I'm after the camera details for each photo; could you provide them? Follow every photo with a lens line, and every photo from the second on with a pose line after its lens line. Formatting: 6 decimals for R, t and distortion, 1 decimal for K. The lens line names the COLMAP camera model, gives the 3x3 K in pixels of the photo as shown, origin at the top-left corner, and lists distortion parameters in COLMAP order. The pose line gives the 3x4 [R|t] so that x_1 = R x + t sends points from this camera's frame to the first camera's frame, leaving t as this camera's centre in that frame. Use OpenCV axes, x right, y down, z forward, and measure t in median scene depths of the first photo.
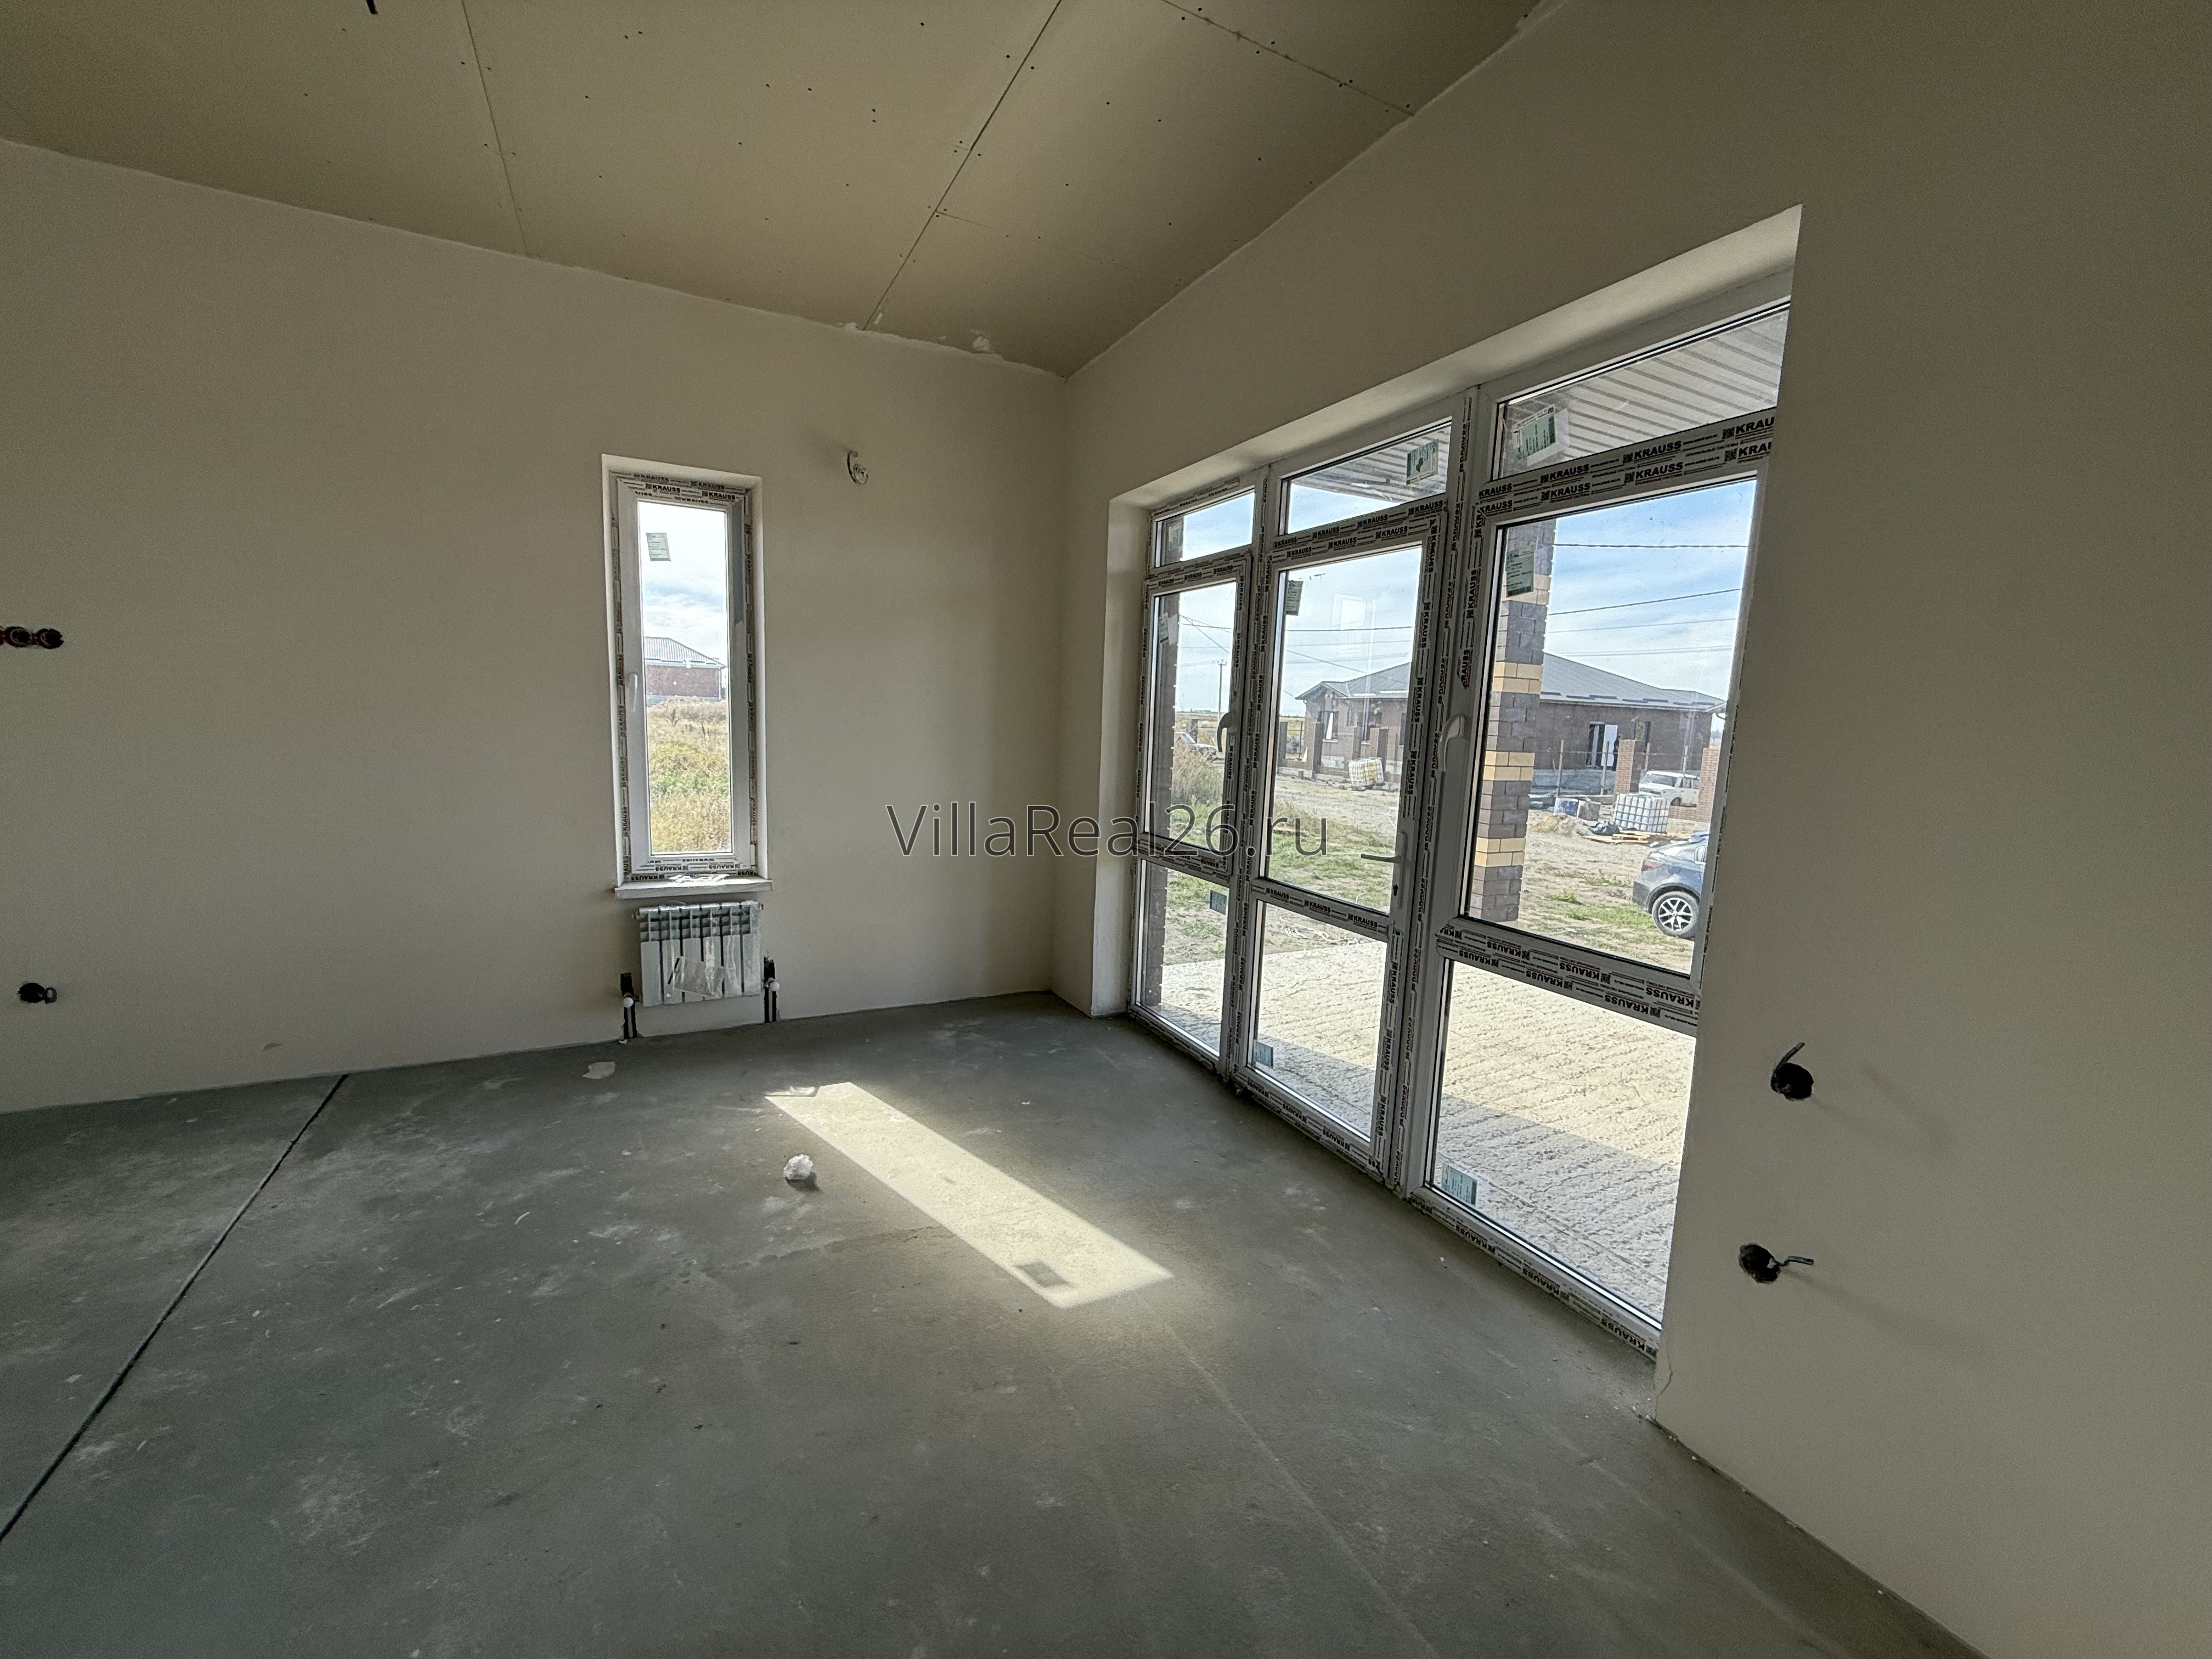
lens RADIAL K [[881.7, 0, 1100.2], [0, 881.7, 829.4], [0, 0, 1]] dist [-0.000715, 0.000410]
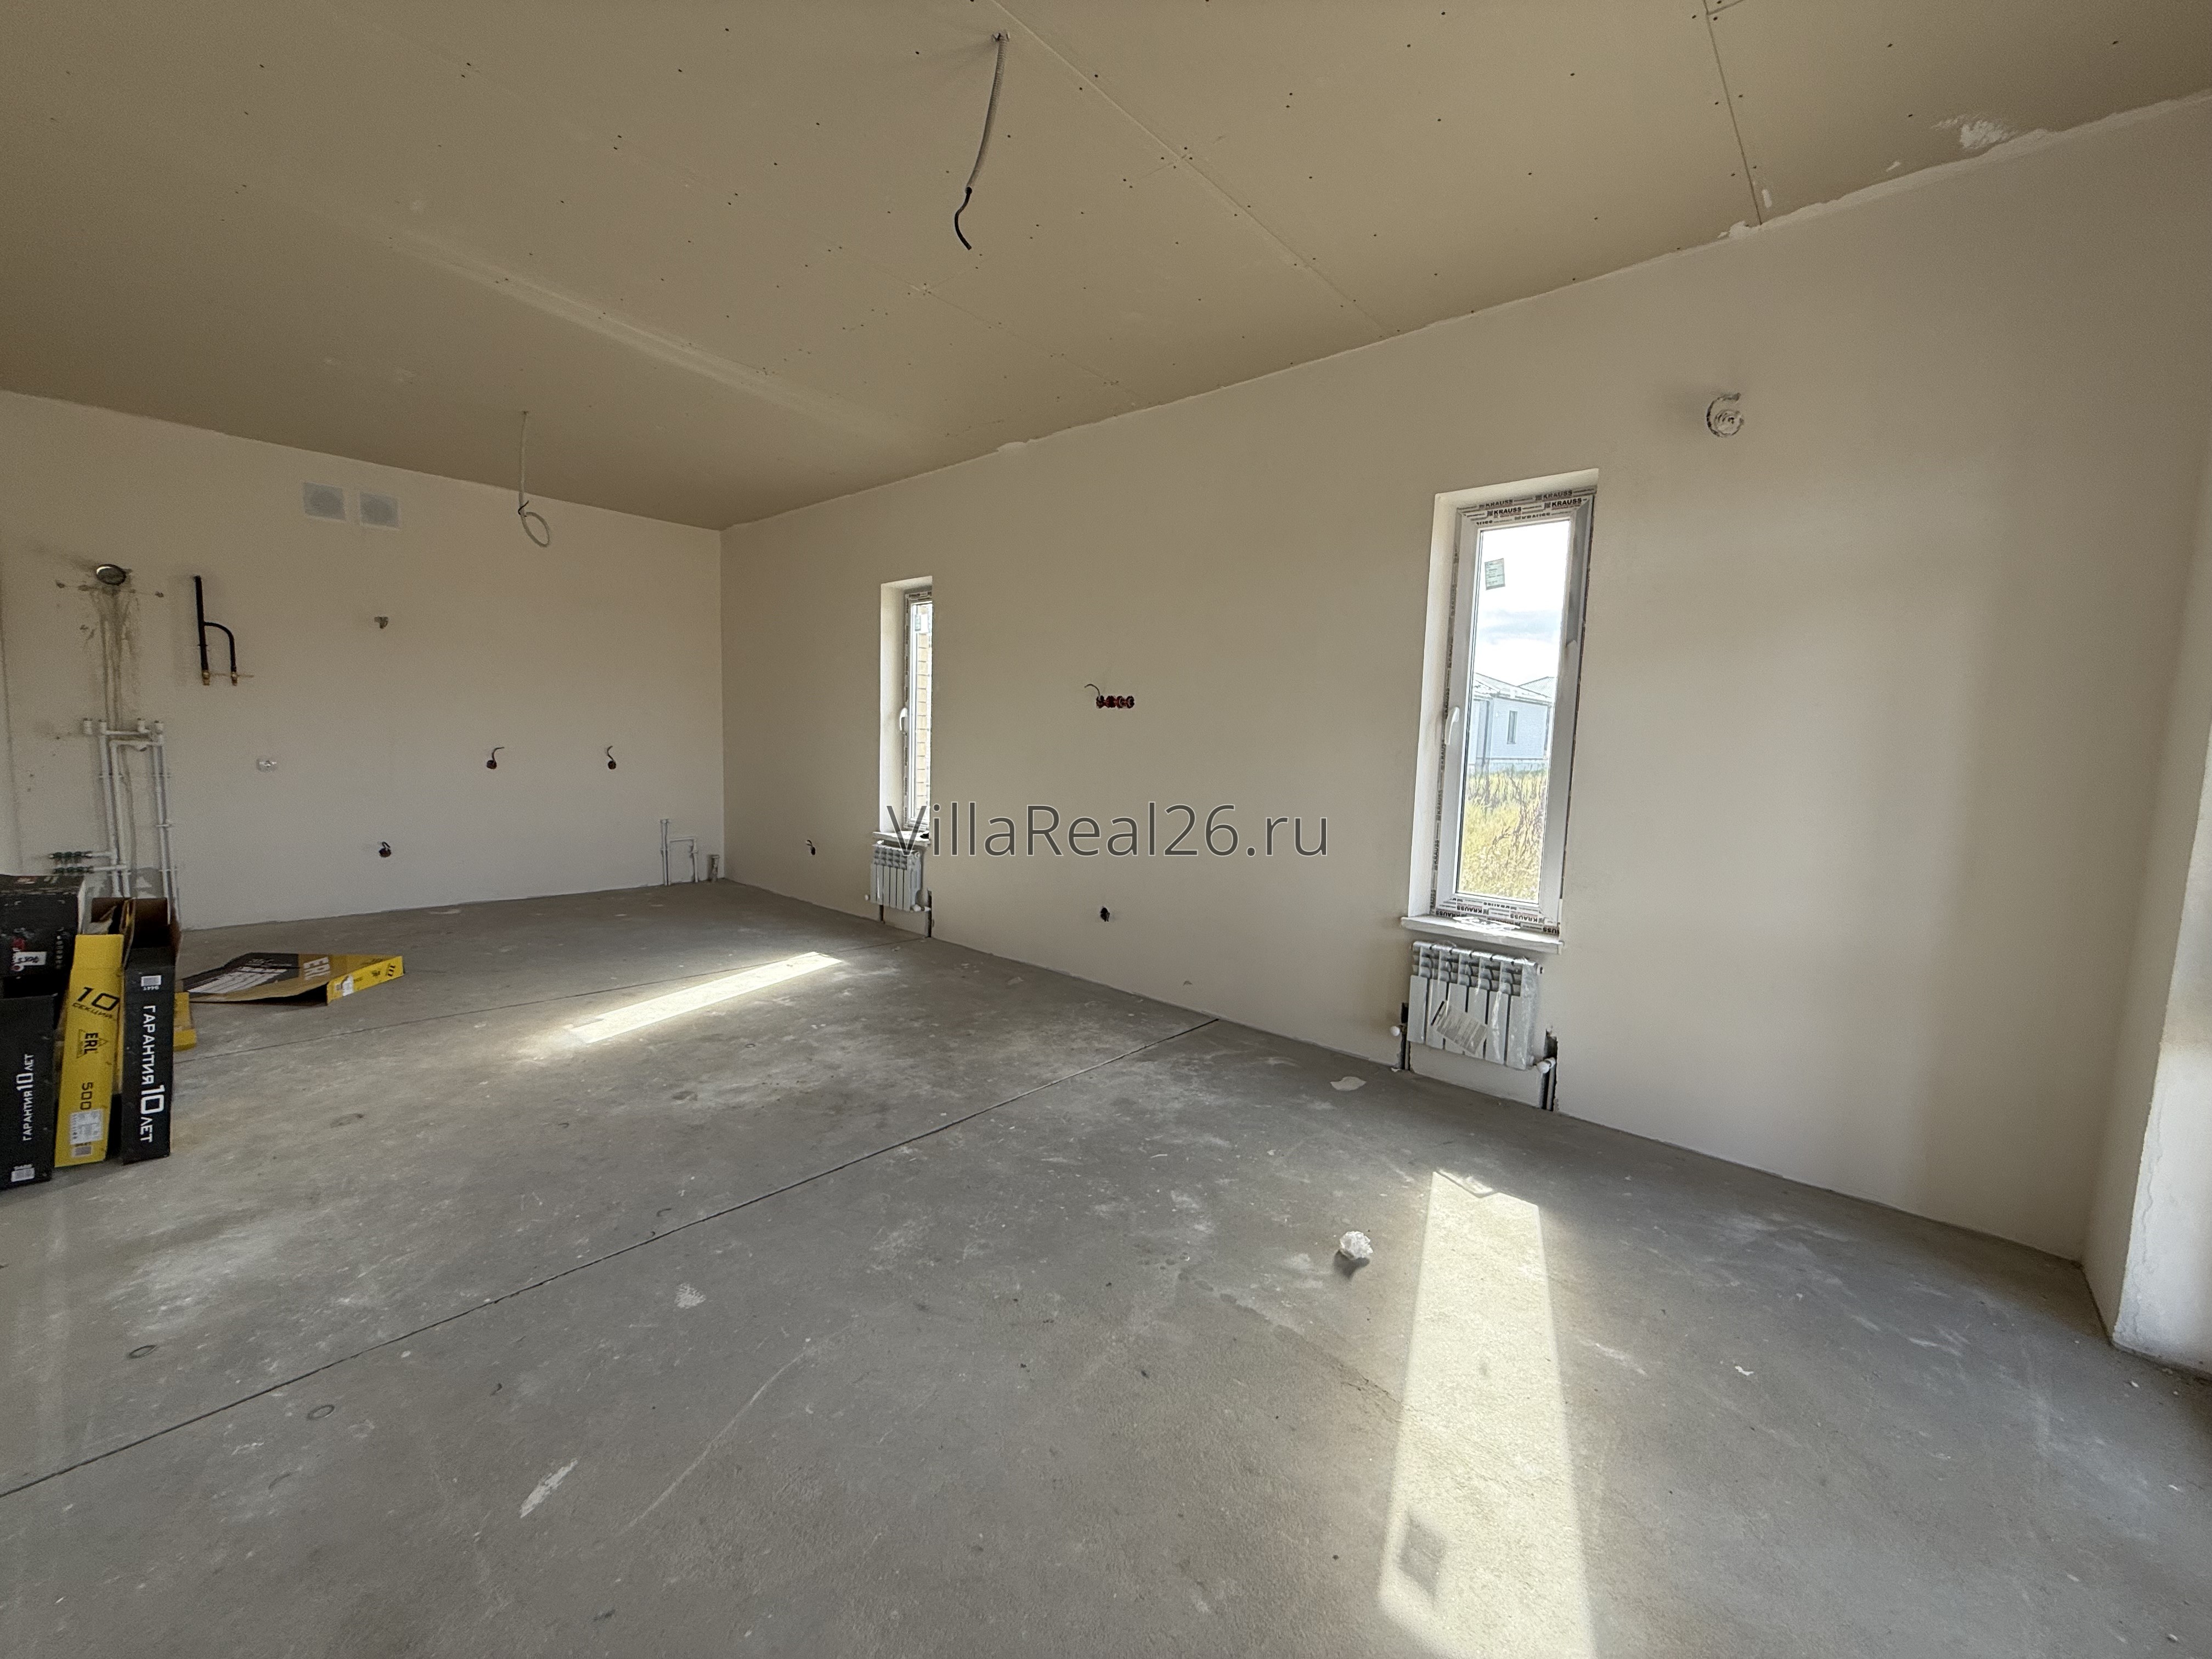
lens RADIAL K [[881.7, 0, 1100.2], [0, 881.7, 829.4], [0, 0, 1]] dist [-0.000715, 0.000410]
pose [[0.354072, 0.072285, -0.932420, 0.305835], [-0.136674, 0.990304, 0.024873, -0.012531], [0.925177, 0.118631, 0.360519, 0.340381]]
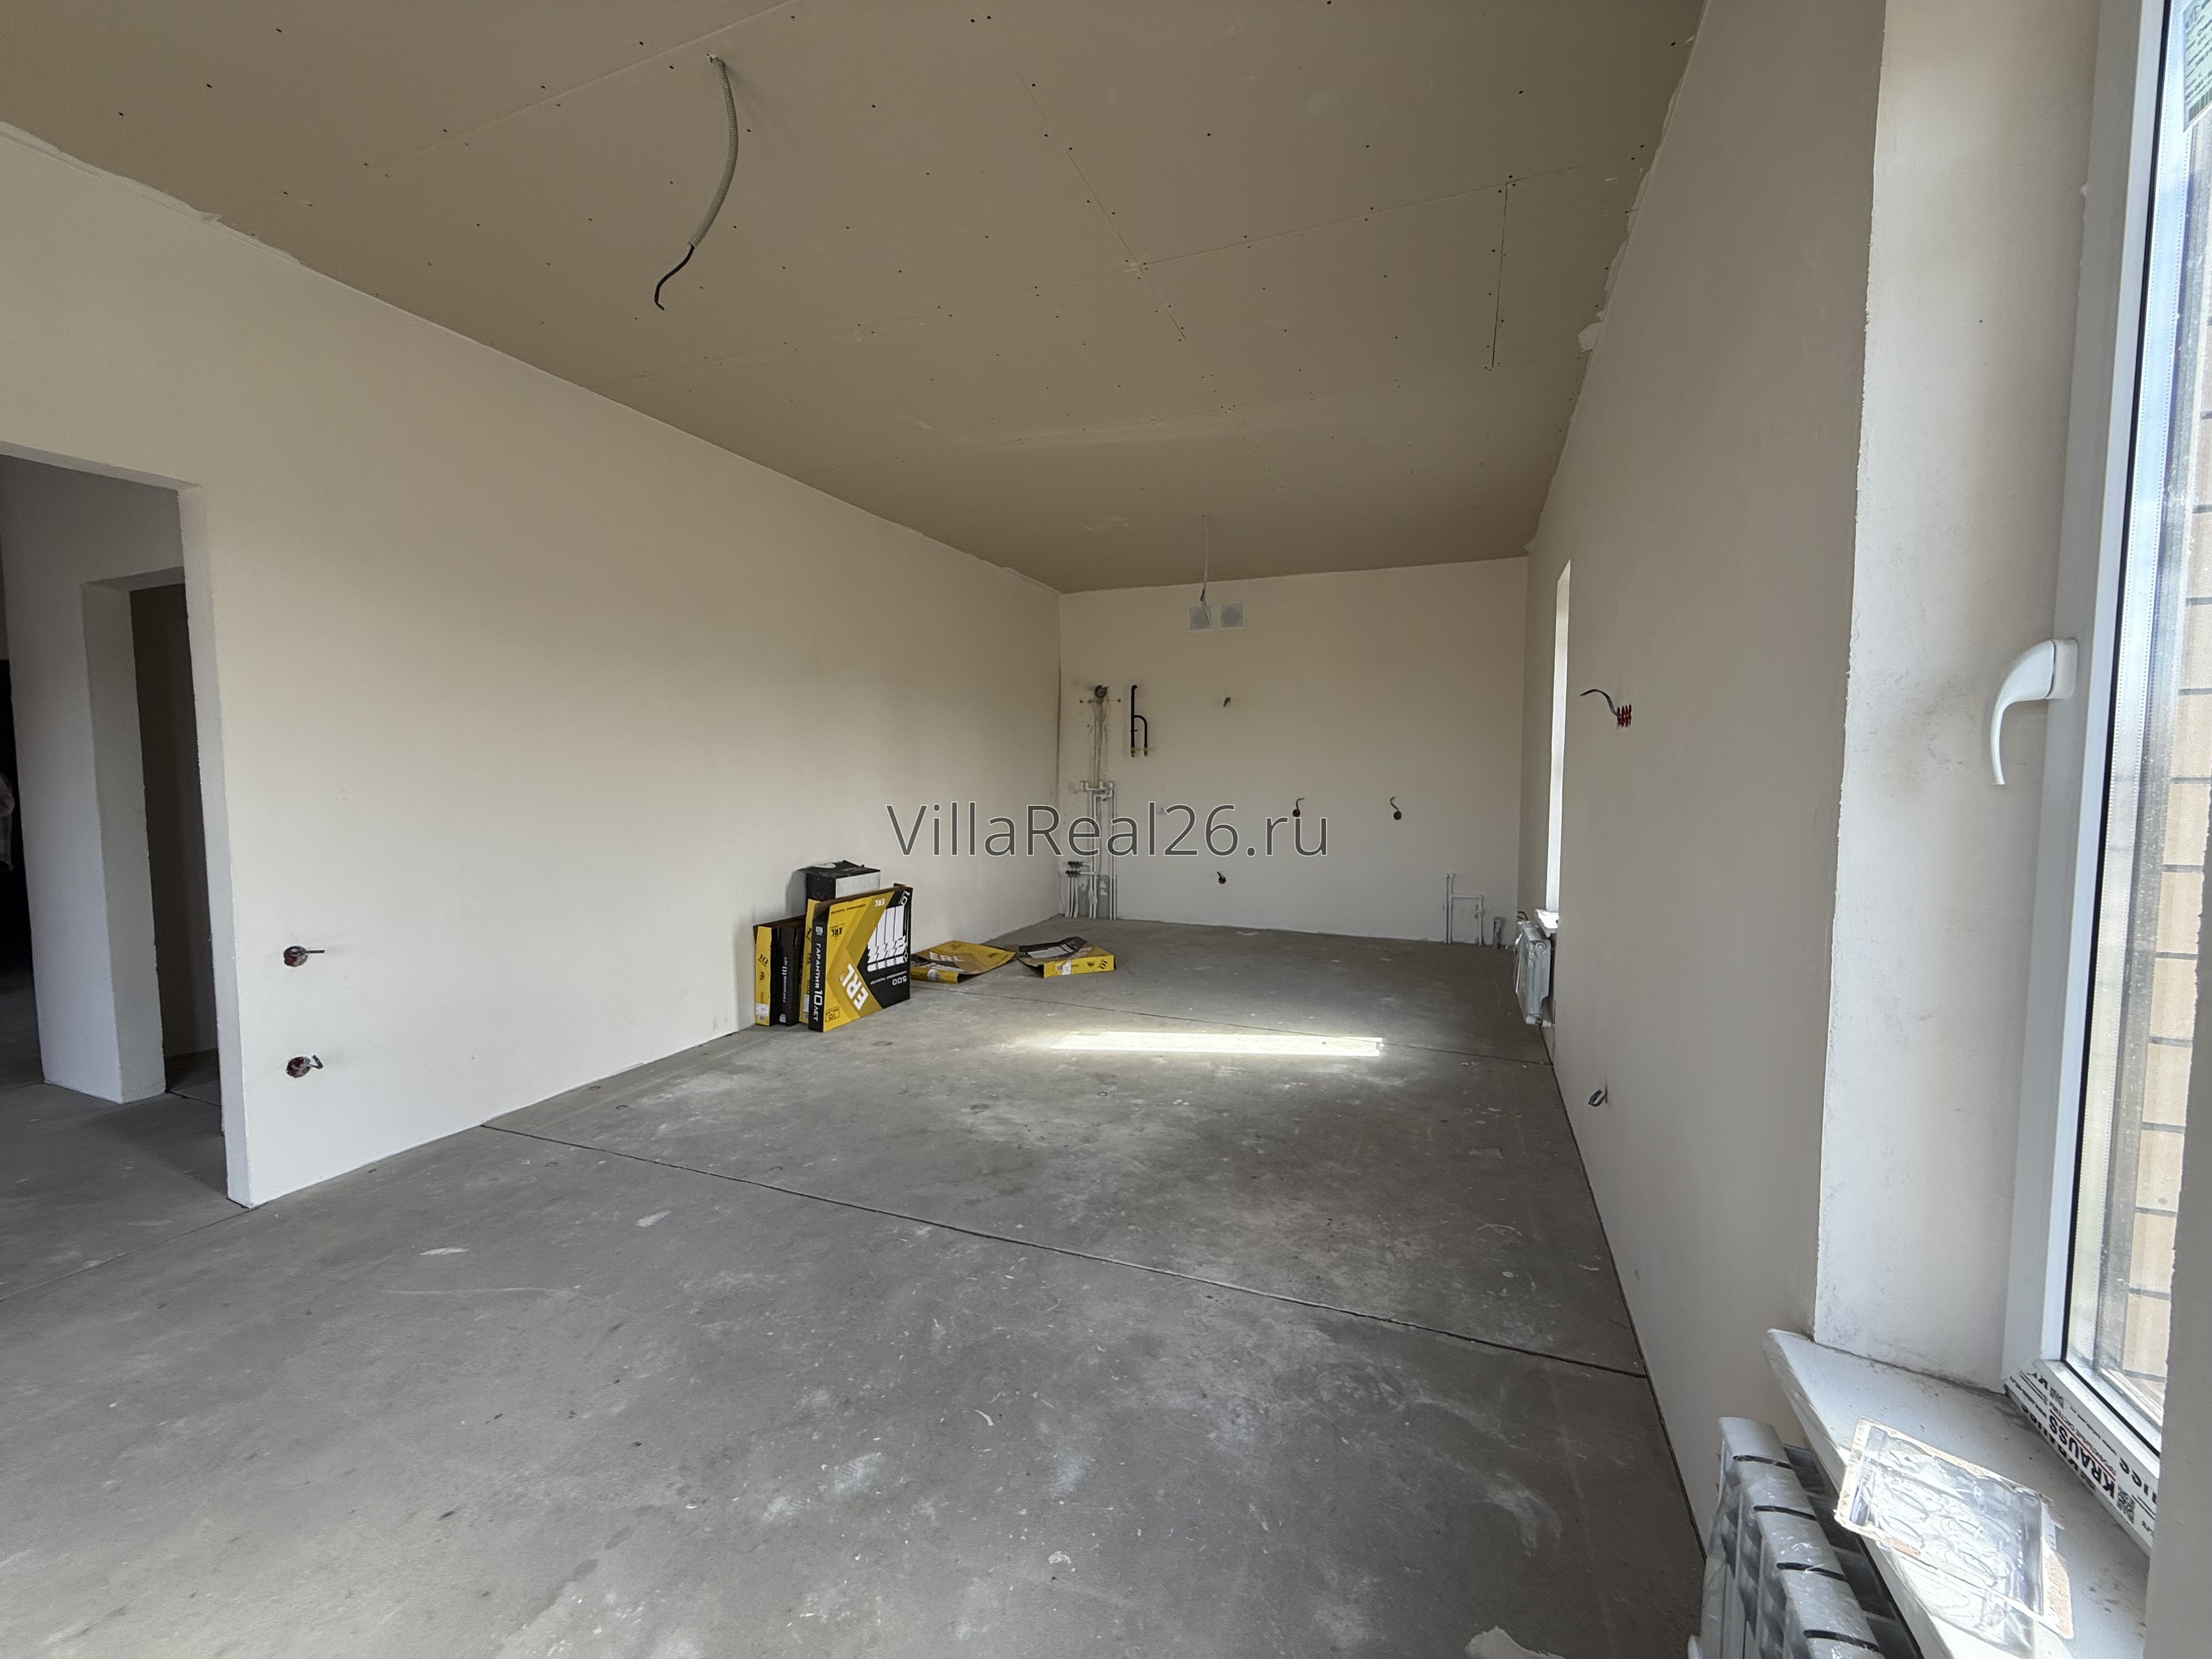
lens RADIAL K [[881.7, 0, 1100.2], [0, 881.7, 829.4], [0, 0, 1]] dist [-0.000715, 0.000410]
pose [[-0.758679, 0.008785, -0.651406, -0.174516], [-0.108849, 0.984144, 0.140046, -0.150182], [0.642307, 0.177154, -0.745693, 1.197236]]
